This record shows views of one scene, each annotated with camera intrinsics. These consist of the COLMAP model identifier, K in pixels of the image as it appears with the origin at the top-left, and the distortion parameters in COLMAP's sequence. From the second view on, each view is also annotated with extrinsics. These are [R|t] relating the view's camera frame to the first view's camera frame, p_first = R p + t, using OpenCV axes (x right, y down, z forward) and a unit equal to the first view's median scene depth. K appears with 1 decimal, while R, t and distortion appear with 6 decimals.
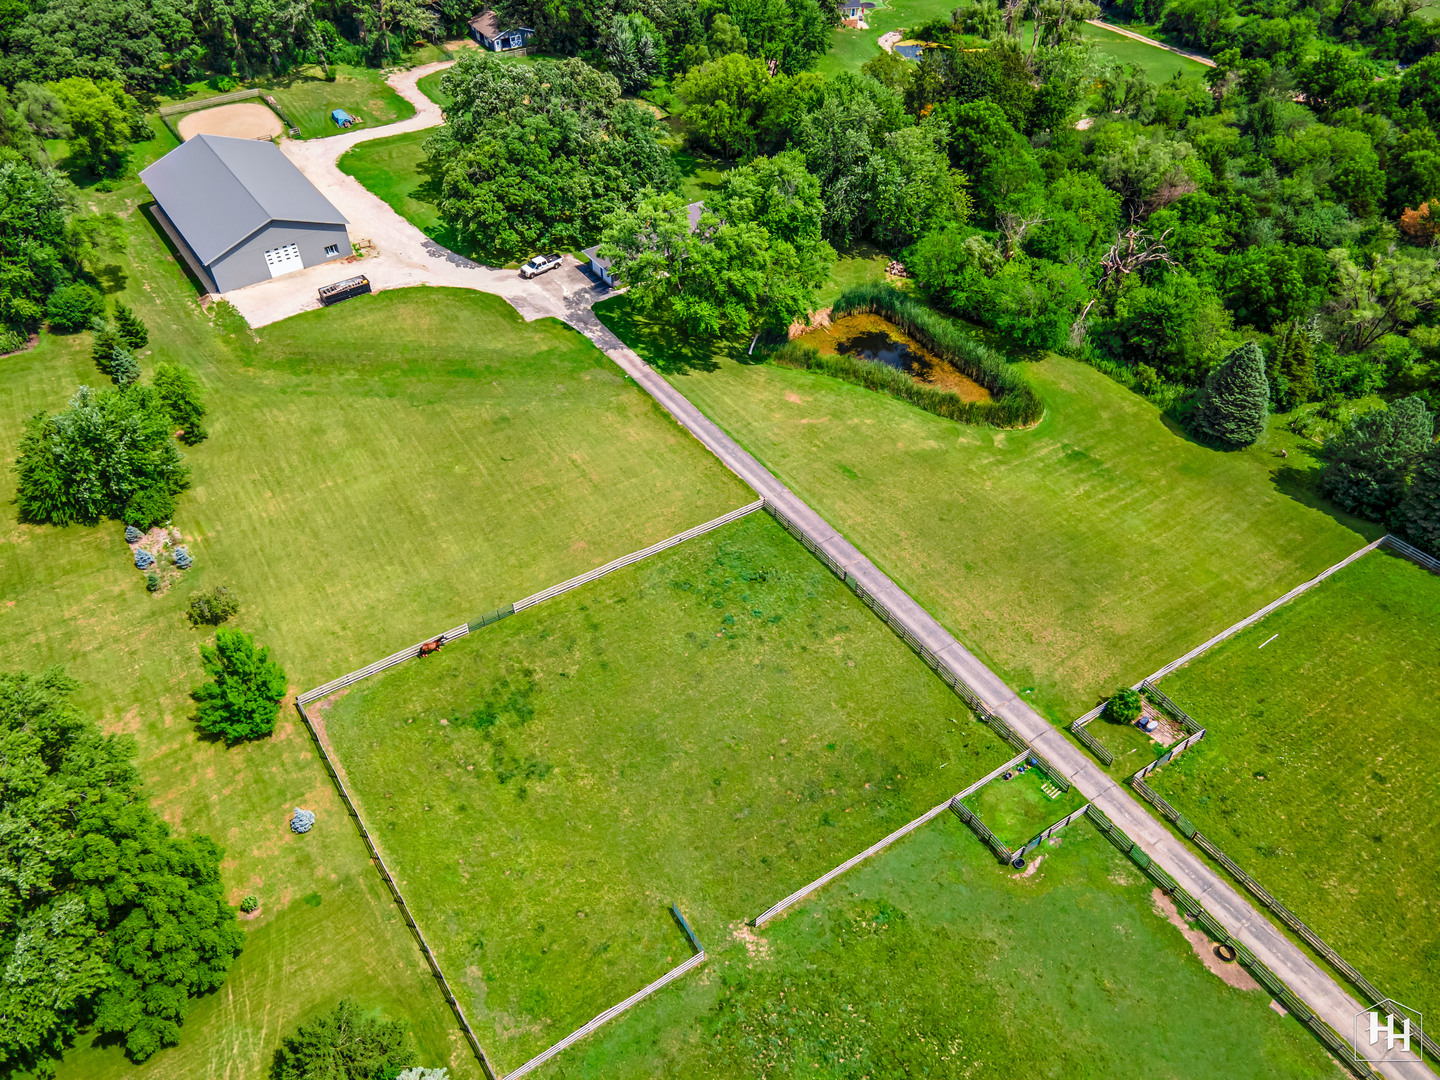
lens RADIAL K [[1064.5, 0, 720.0], [0, 1064.5, 540.0], [0, 0, 1]] dist [0.032601, 0.029786]
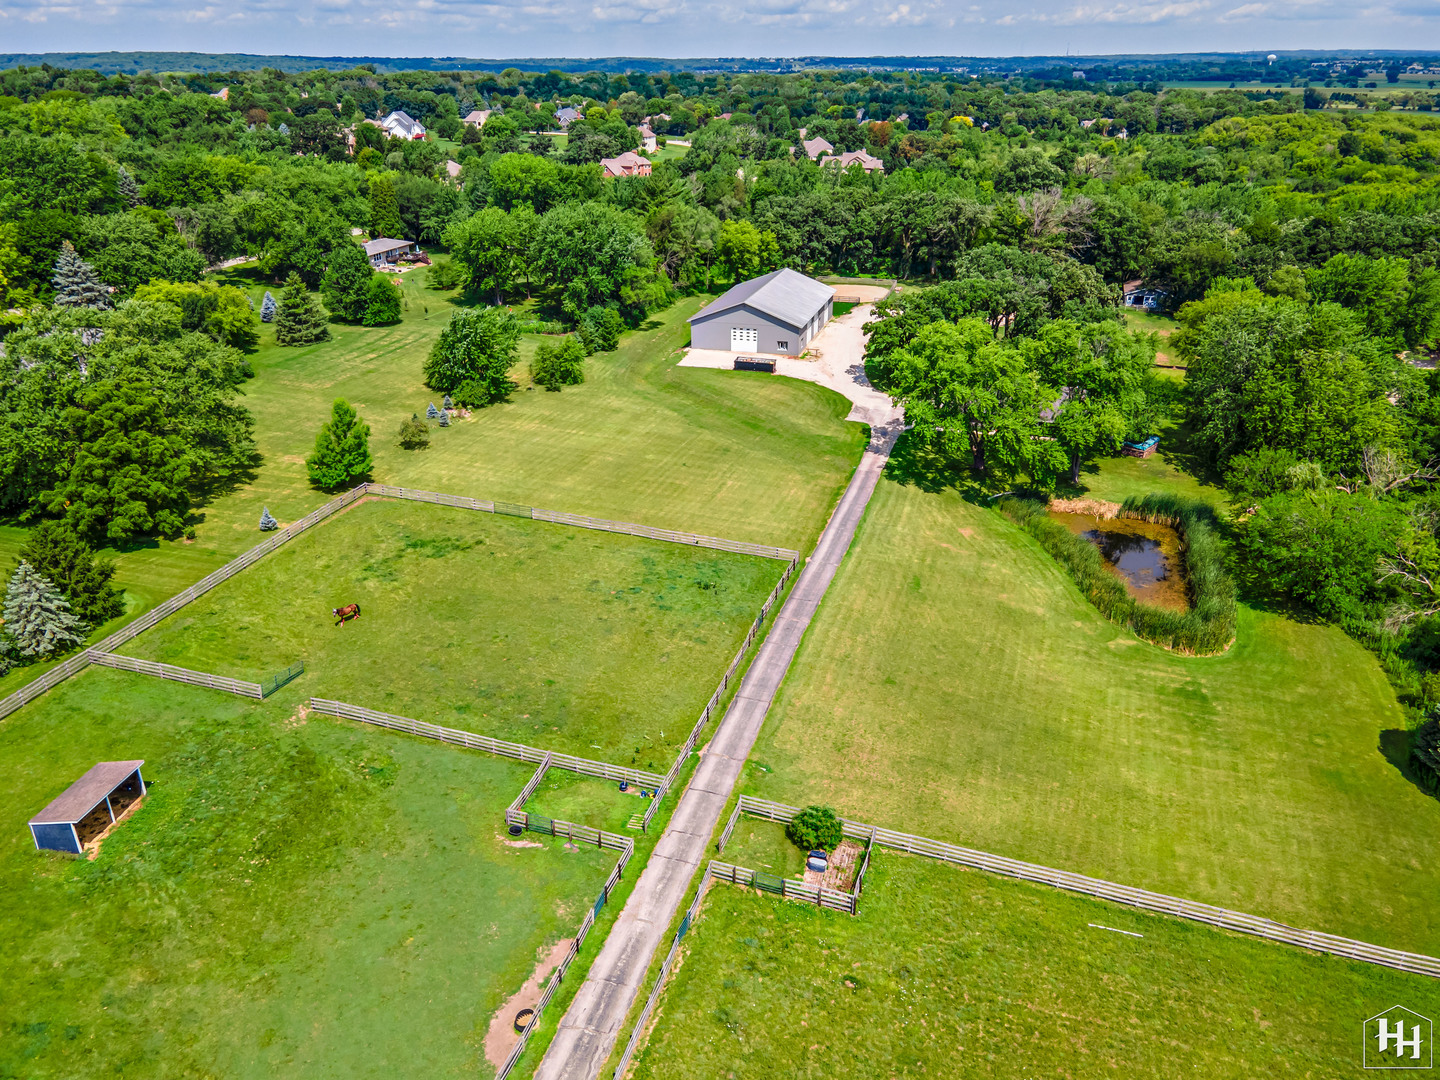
lens RADIAL K [[1064.5, 0, 720.0], [0, 1064.5, 540.0], [0, 0, 1]] dist [0.032601, 0.029786]
pose [[0.629833, 0.326778, -0.704646, 0.528323], [-0.540336, 0.836040, -0.095257, 0.063343], [0.557985, 0.440741, 0.703136, 0.240779]]
